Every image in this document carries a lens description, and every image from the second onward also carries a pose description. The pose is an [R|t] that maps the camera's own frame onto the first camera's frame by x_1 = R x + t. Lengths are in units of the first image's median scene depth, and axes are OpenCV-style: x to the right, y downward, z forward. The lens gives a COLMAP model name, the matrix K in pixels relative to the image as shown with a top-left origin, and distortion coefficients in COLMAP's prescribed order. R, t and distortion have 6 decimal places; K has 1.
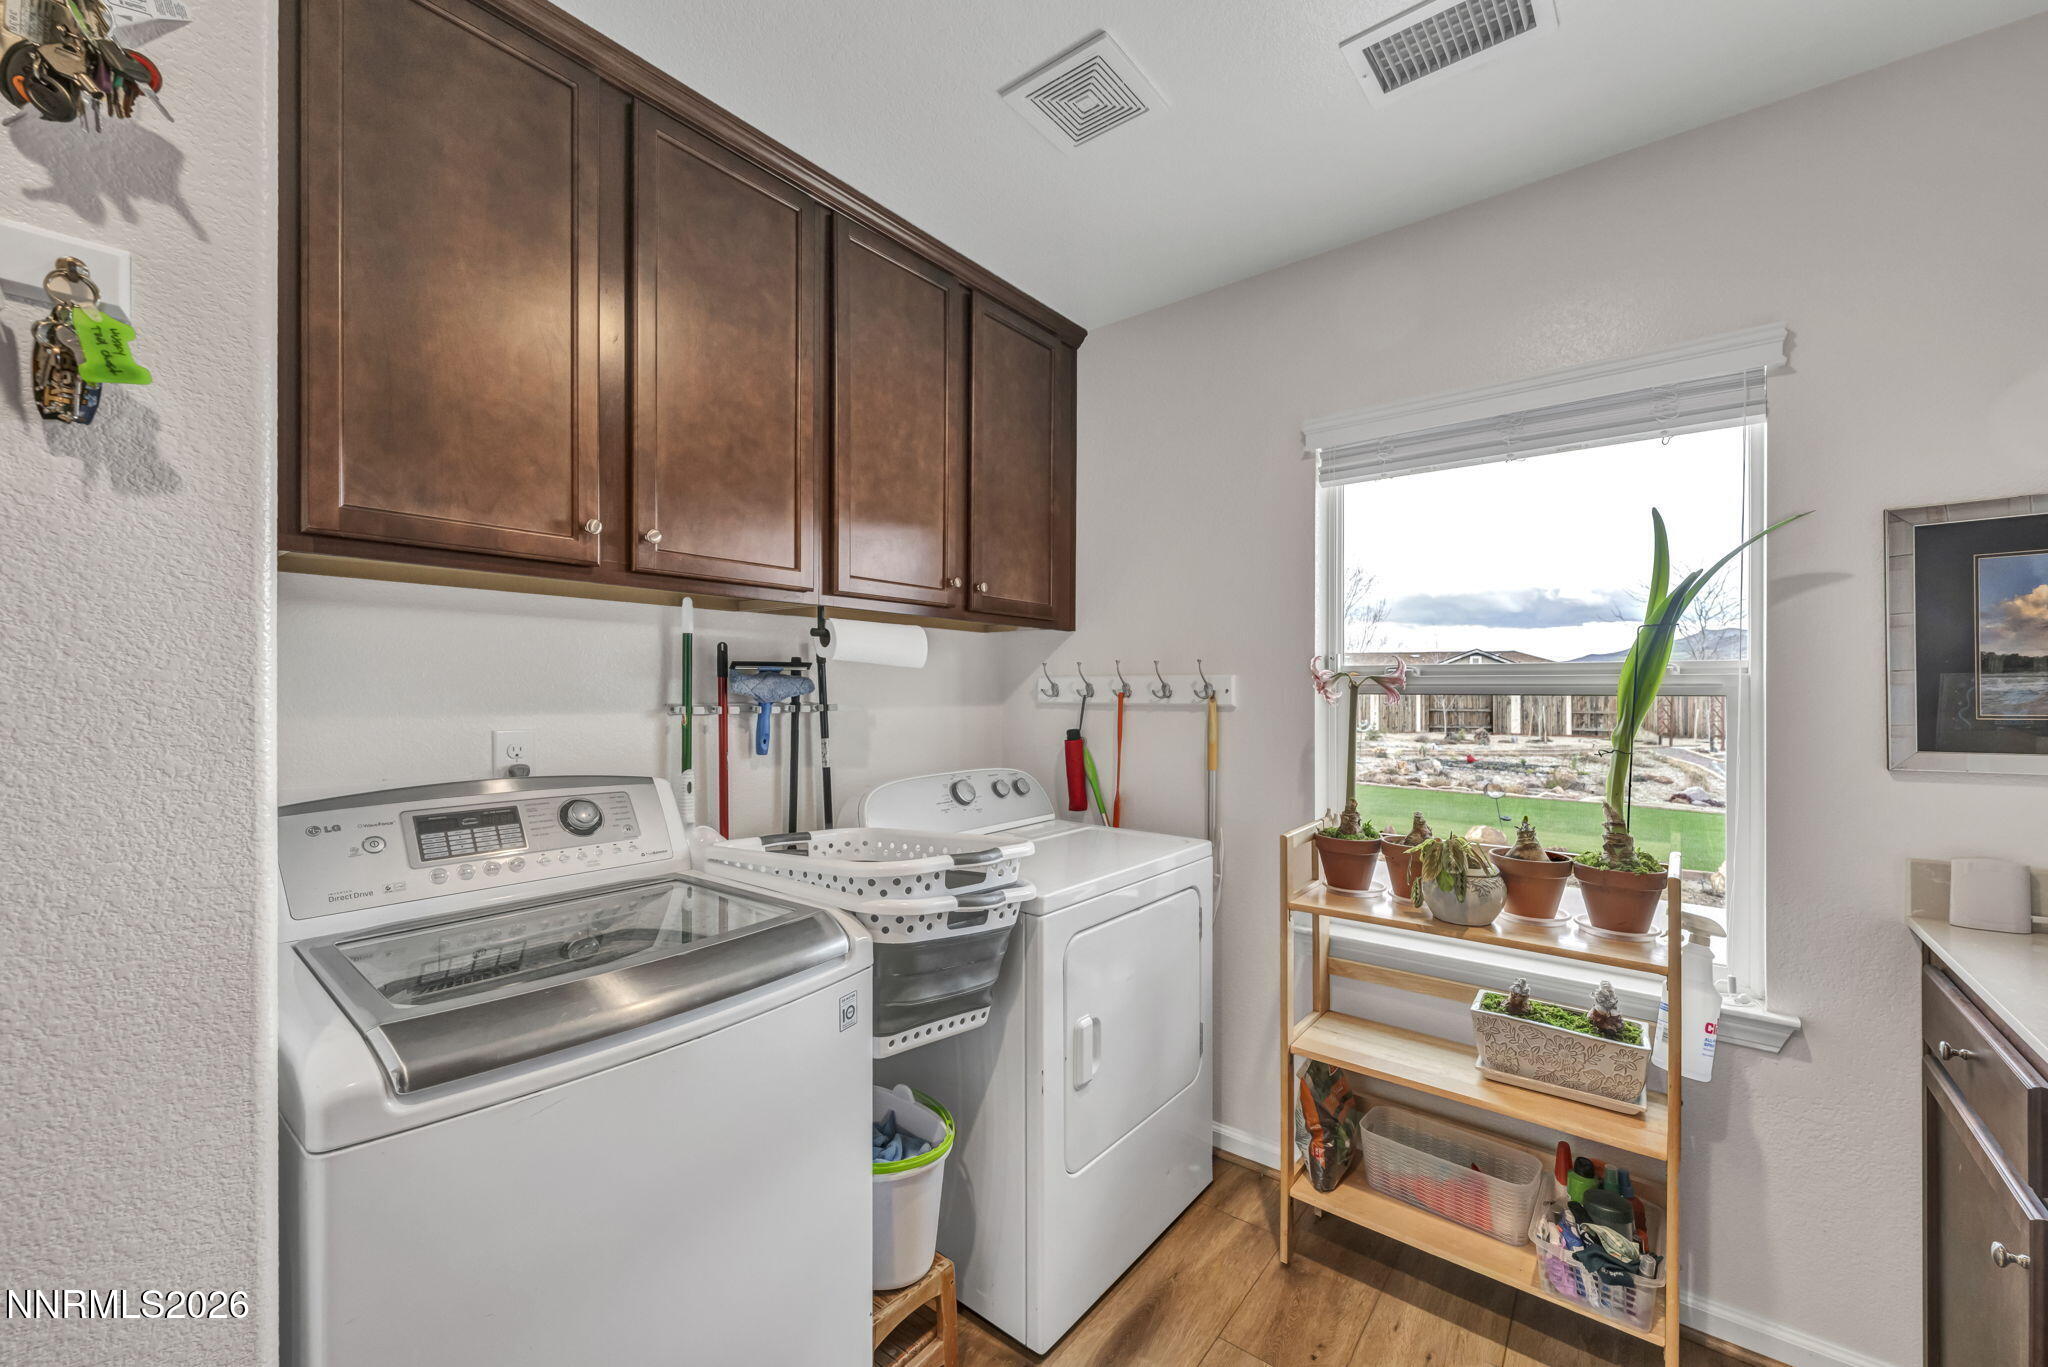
lens RADIAL K [[804.3, 0, 1027.7], [0, 804.3, 686.8], [0, 0, 1]] dist [-0.010389, 0.000437]
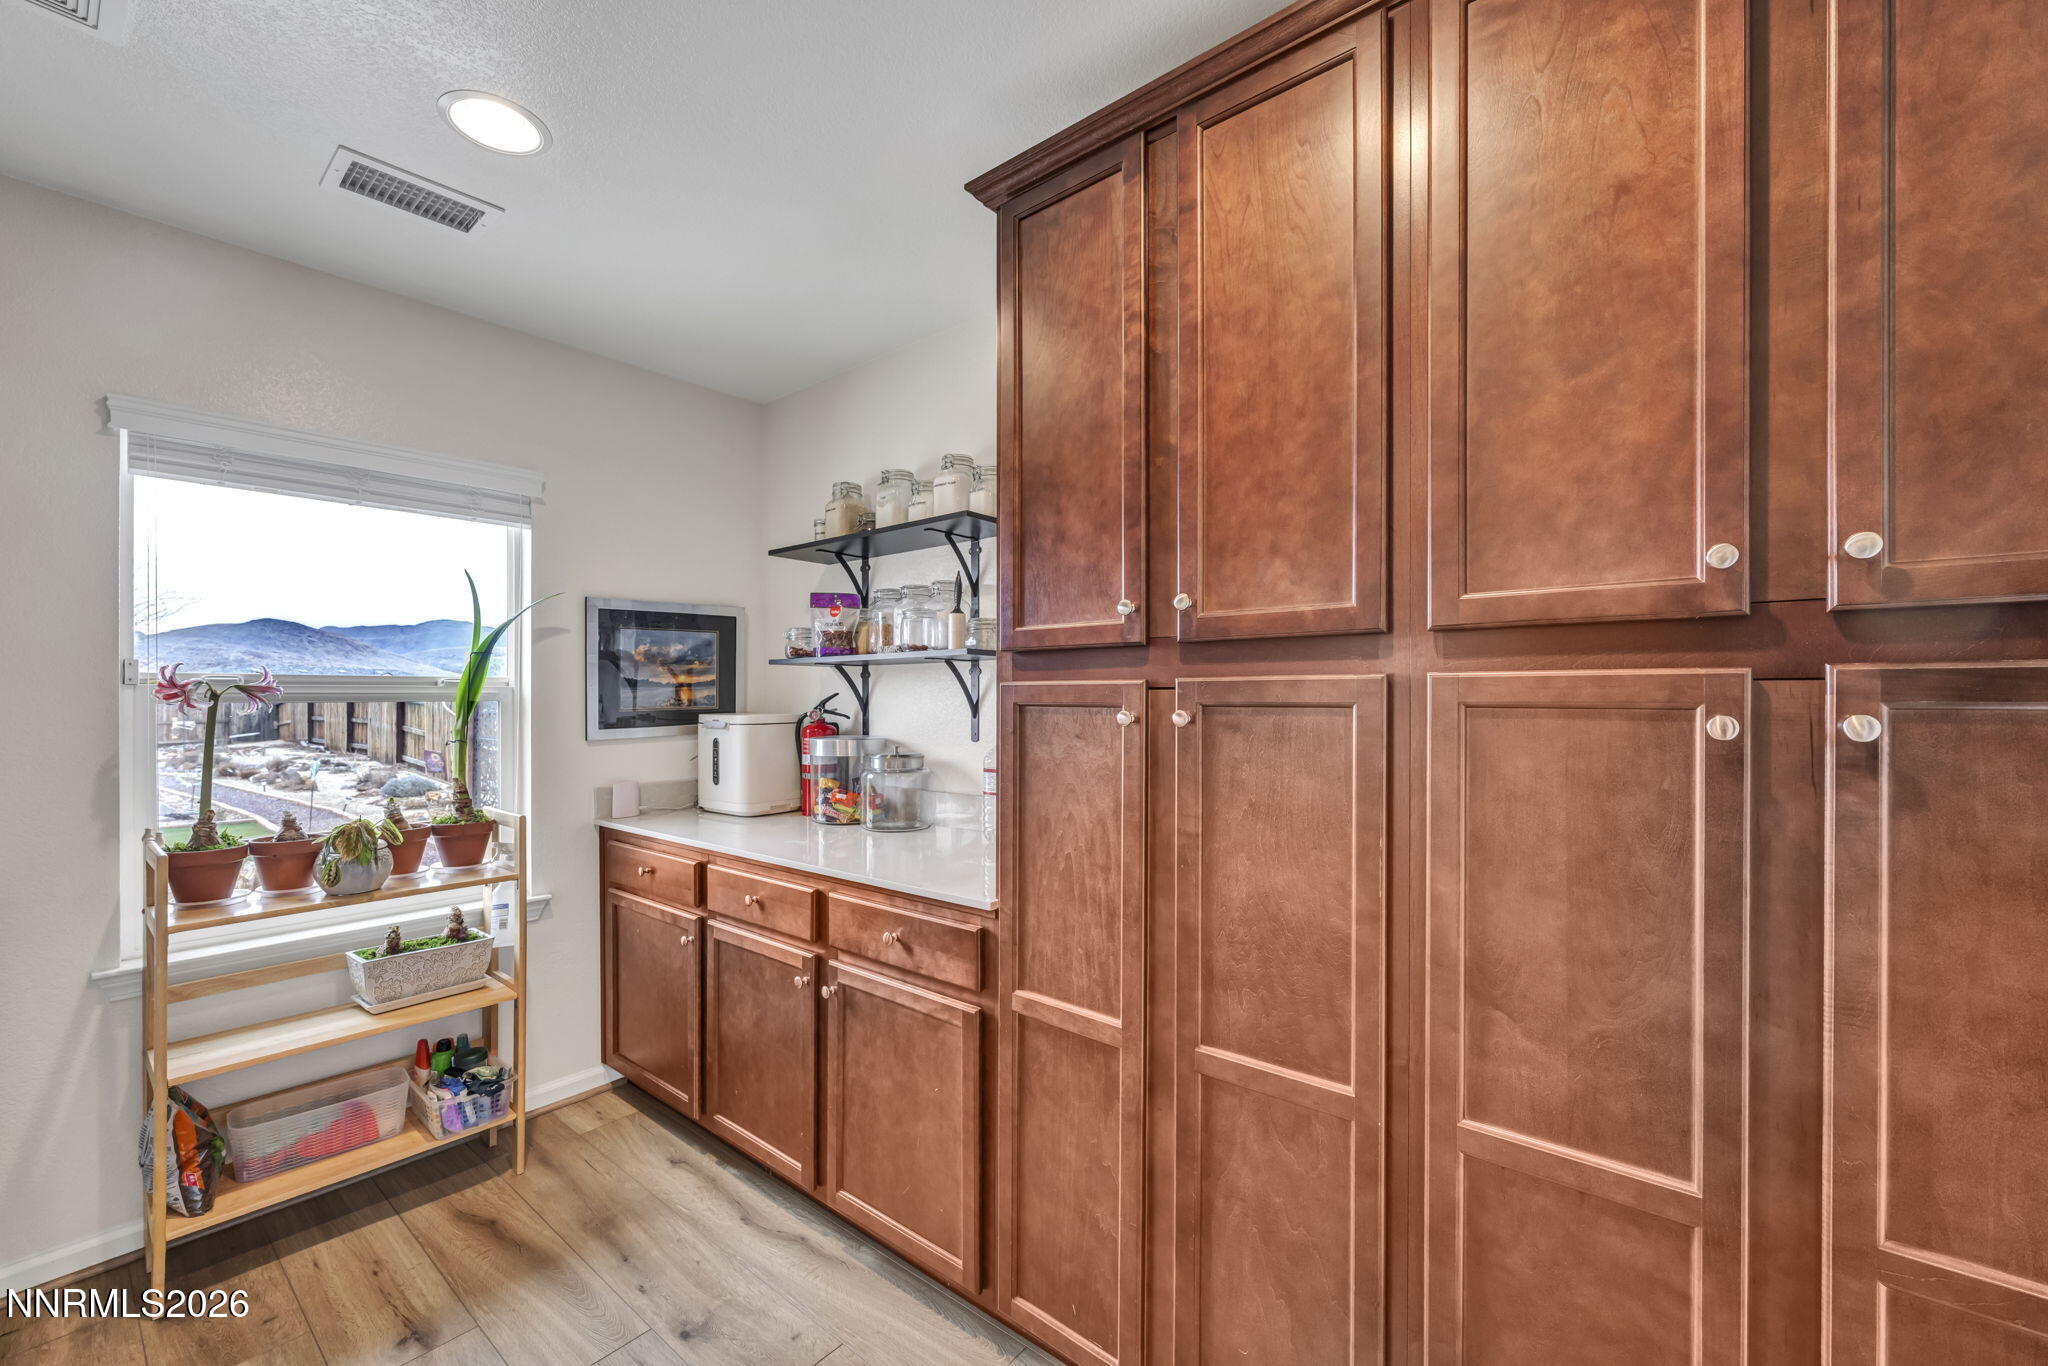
lens RADIAL K [[859.1, 0, 1019.1], [0, 859.1, 687.5], [0, 0, 1]] dist [-0.001171, -0.000108]
pose [[0.012917, 0.003635, 0.999910, -0.753683], [-0.001714, 0.999992, -0.003613, -0.010045], [-0.999915, -0.001667, 0.012923, -0.008649]]
